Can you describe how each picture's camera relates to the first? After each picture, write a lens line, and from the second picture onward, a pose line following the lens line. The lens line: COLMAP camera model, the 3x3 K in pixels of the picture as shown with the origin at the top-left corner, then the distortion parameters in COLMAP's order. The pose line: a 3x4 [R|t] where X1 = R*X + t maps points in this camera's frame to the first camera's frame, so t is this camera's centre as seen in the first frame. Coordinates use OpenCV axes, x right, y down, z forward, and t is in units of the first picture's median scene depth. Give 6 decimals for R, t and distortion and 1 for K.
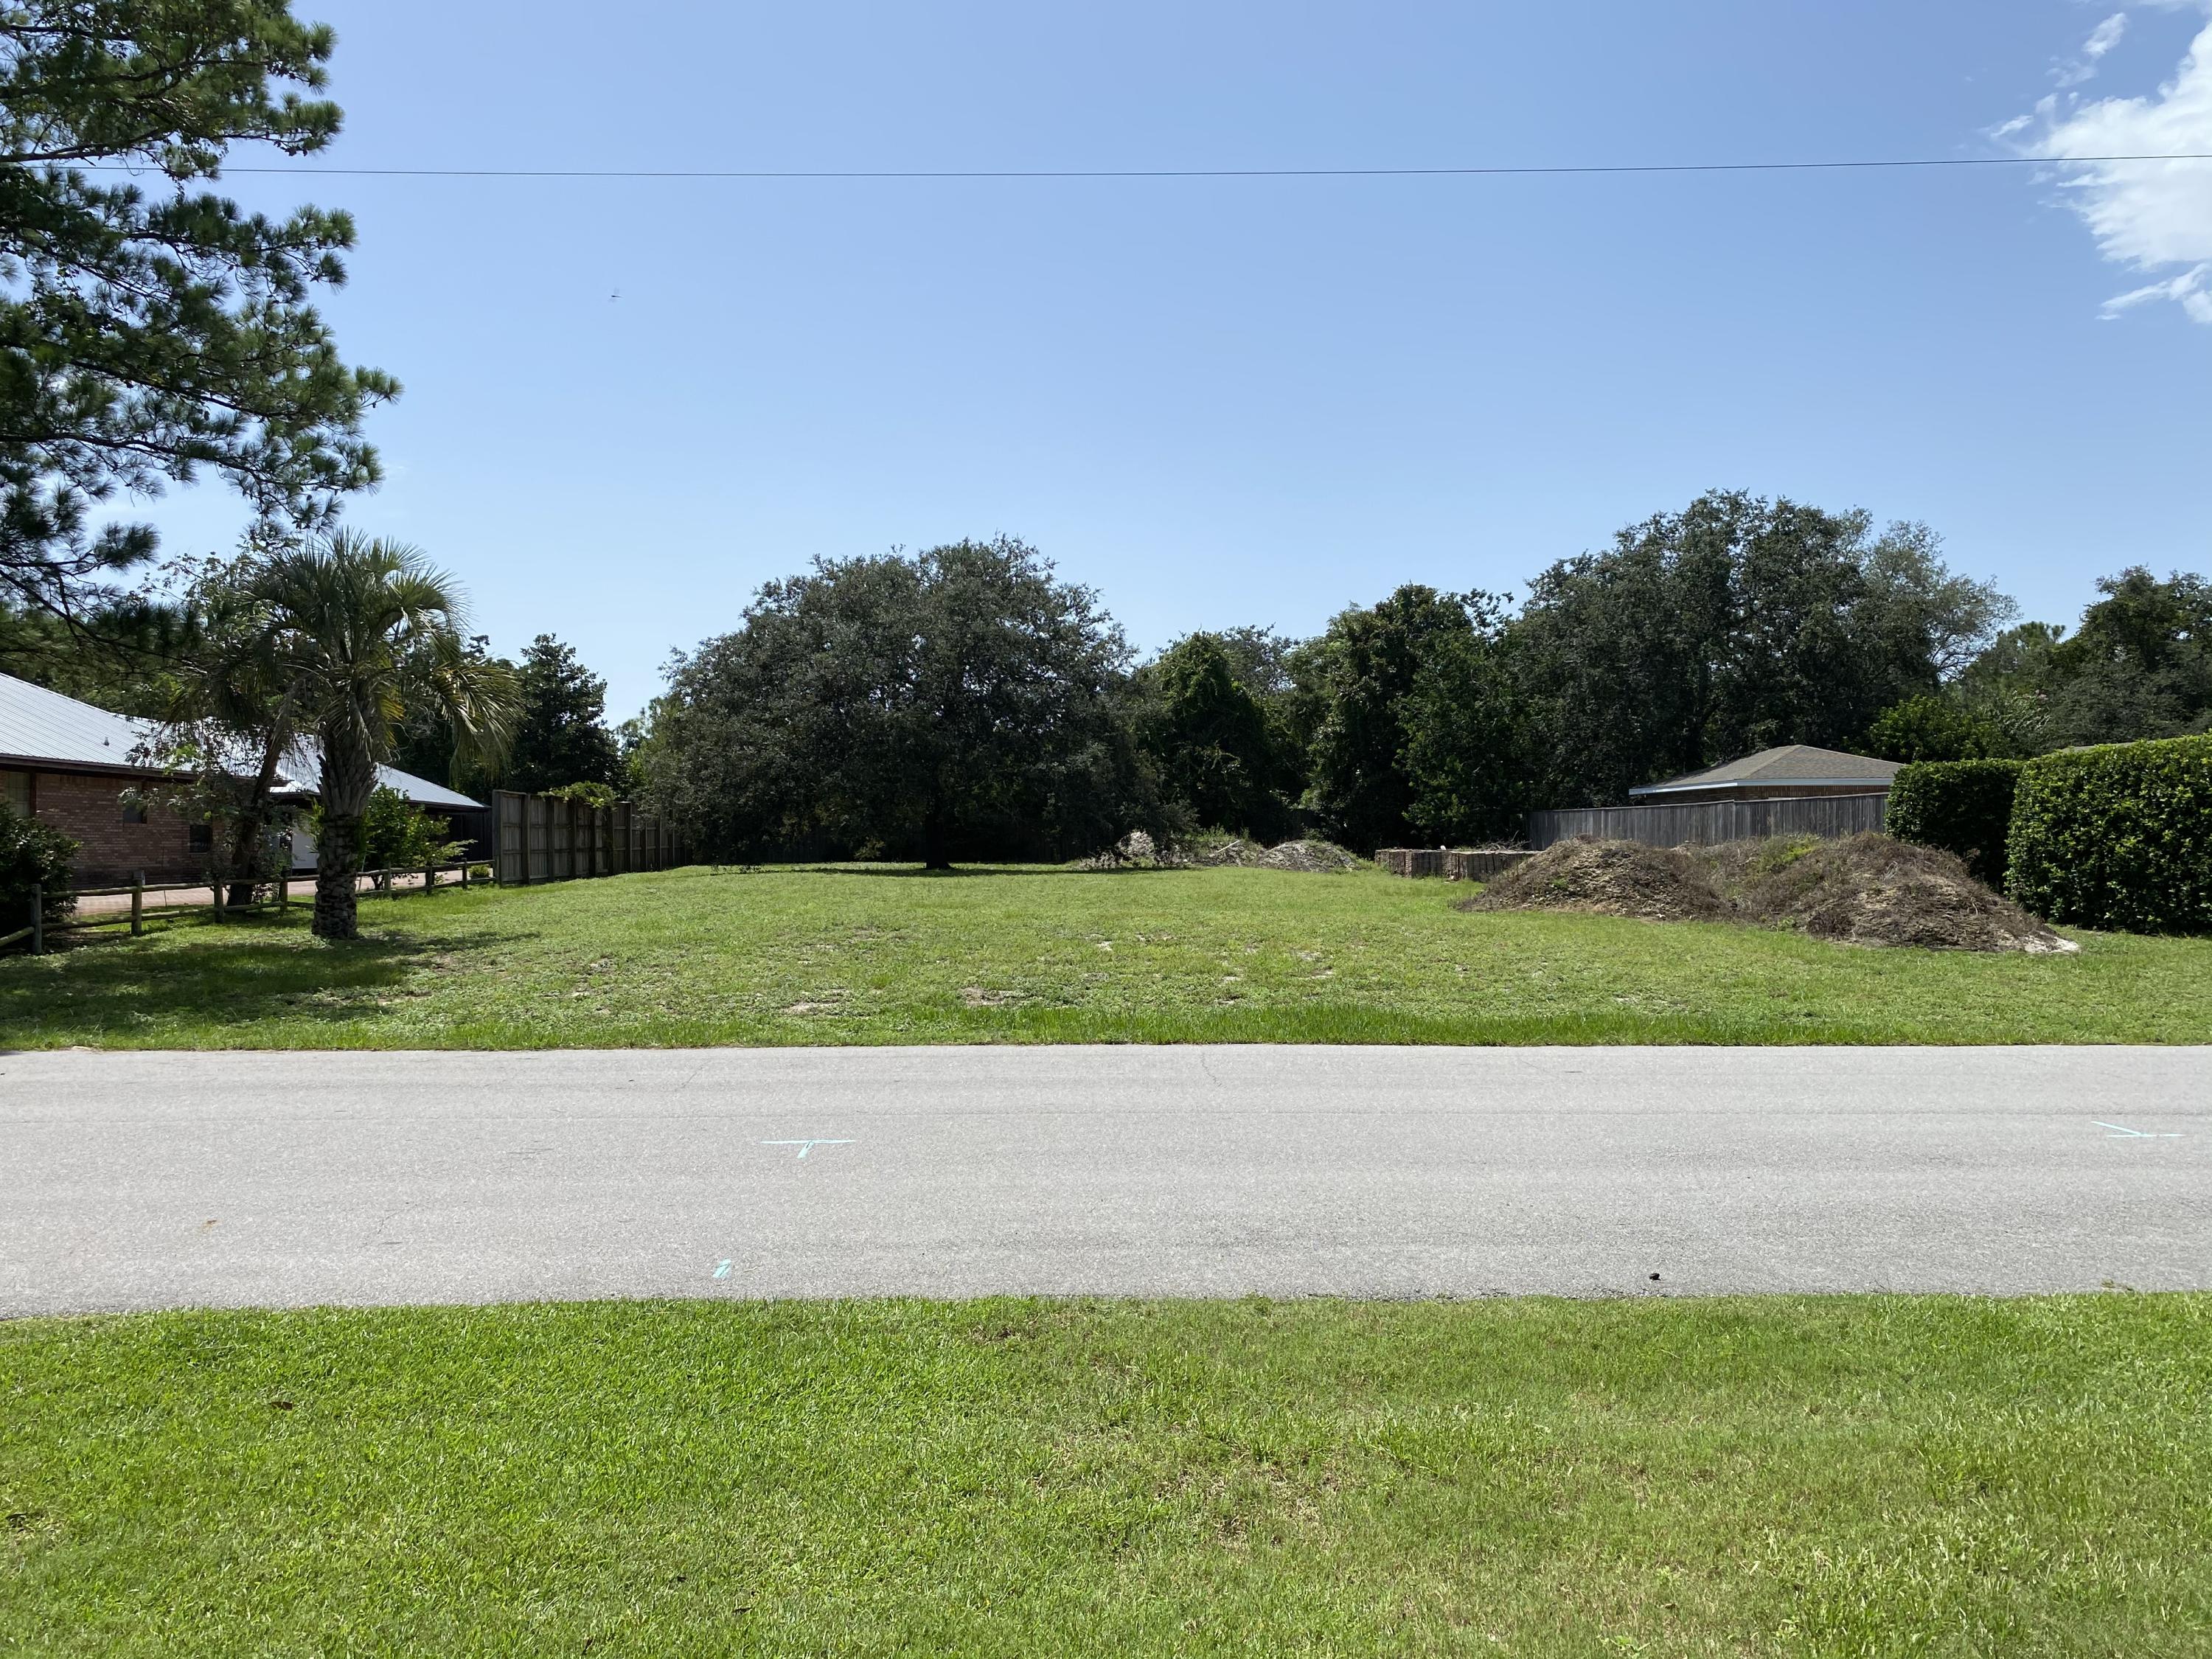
lens RADIAL K [[1687.0, 0, 1103.0], [0, 1687.0, 846.2], [0, 0, 1]] dist [-0.024717, 0.032945]
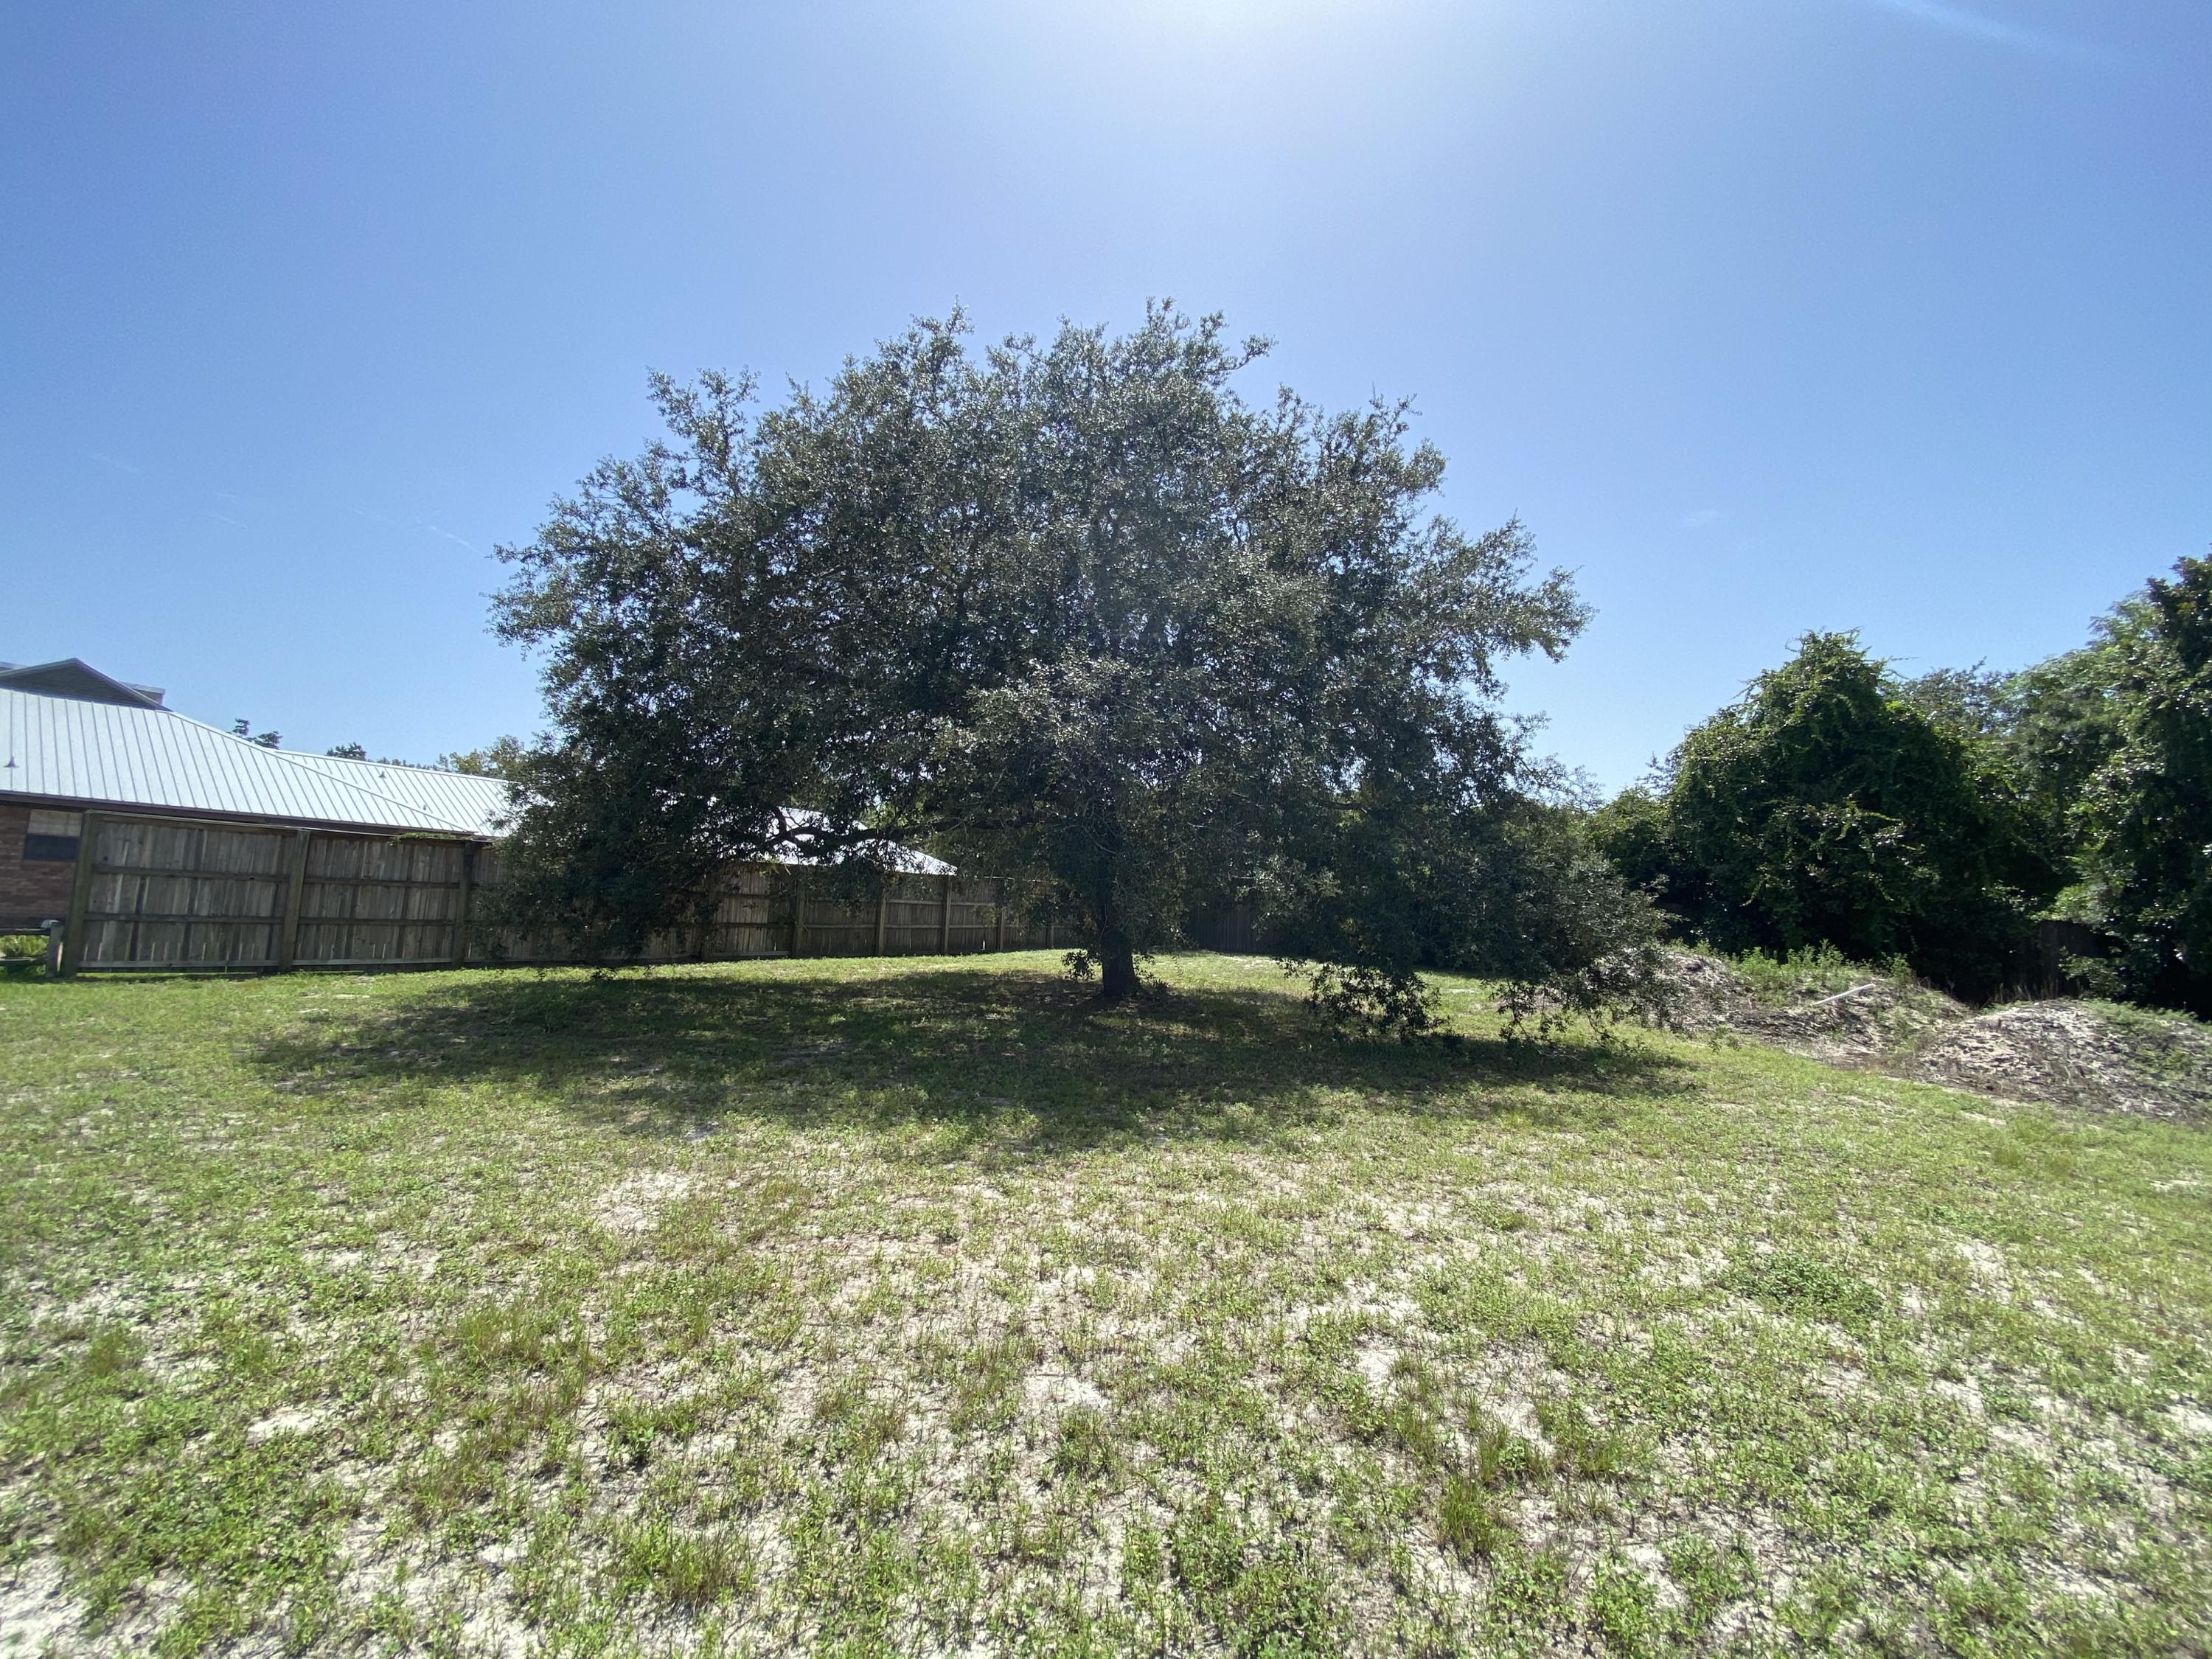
lens RADIAL K [[888.9, 0, 1157.0], [0, 888.9, 799.9], [0, 0, 1]] dist [-0.010687, -0.001217]
pose [[0.782620, -0.032994, -0.621625, 0.206717], [-0.051651, 0.991709, -0.117665, -0.037015], [0.620353, 0.124194, 0.774427, 1.837802]]
